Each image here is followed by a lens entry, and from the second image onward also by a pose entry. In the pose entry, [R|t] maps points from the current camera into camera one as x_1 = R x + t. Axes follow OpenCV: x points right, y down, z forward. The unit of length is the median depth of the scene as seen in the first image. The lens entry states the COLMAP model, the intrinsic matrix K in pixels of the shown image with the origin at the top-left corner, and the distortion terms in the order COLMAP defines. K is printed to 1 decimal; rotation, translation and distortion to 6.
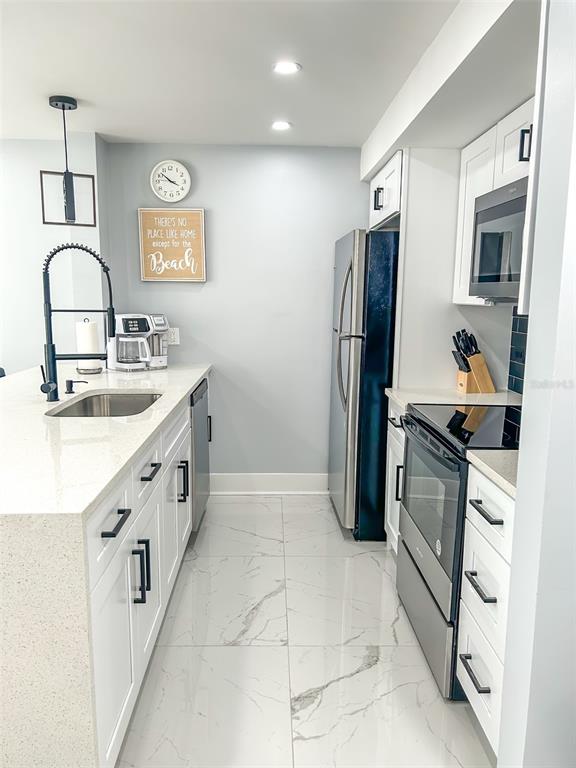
lens RADIAL K [[575.5, 0, 288.0], [0, 575.5, 384.0], [0, 0, 1]] dist [0.148449, -0.255749]
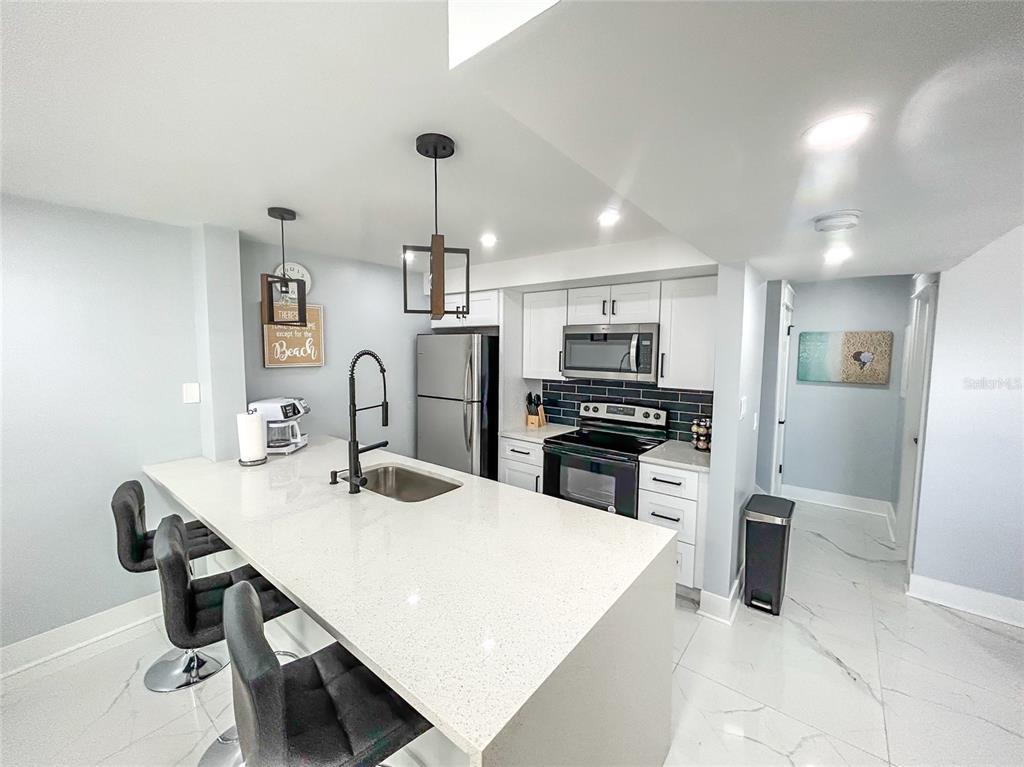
lens RADIAL K [[410.5, 0, 512.0], [0, 410.5, 383.5], [0, 0, 1]] dist [0.000237, 0.000051]
pose [[0.648062, -0.068537, 0.758497, -0.540288], [0.116855, 0.993098, -0.010105, -0.090373], [-0.752569, 0.095183, 0.651598, 0.181229]]
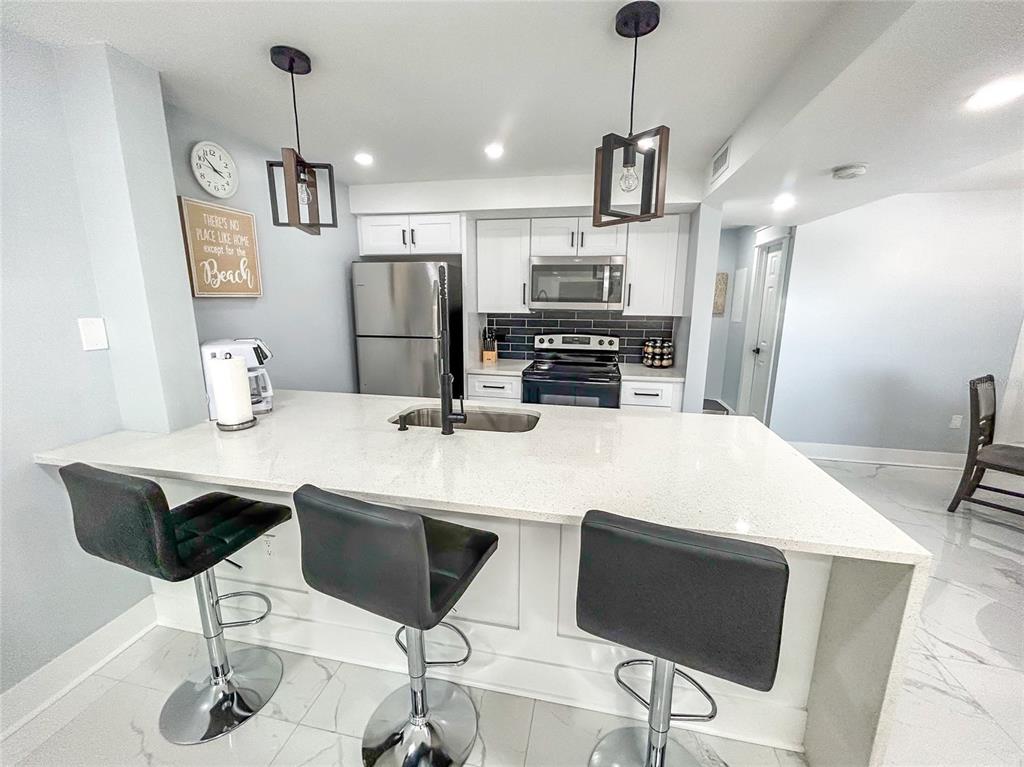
lens RADIAL K [[411.4, 0, 512.0], [0, 411.4, 383.5], [0, 0, 1]] dist [0.001702, 0.000564]
pose [[0.235521, -0.203603, 0.950303, -0.689329], [0.148047, 0.973914, 0.171970, -0.102869], [-0.960527, 0.100187, 0.259520, 0.499770]]
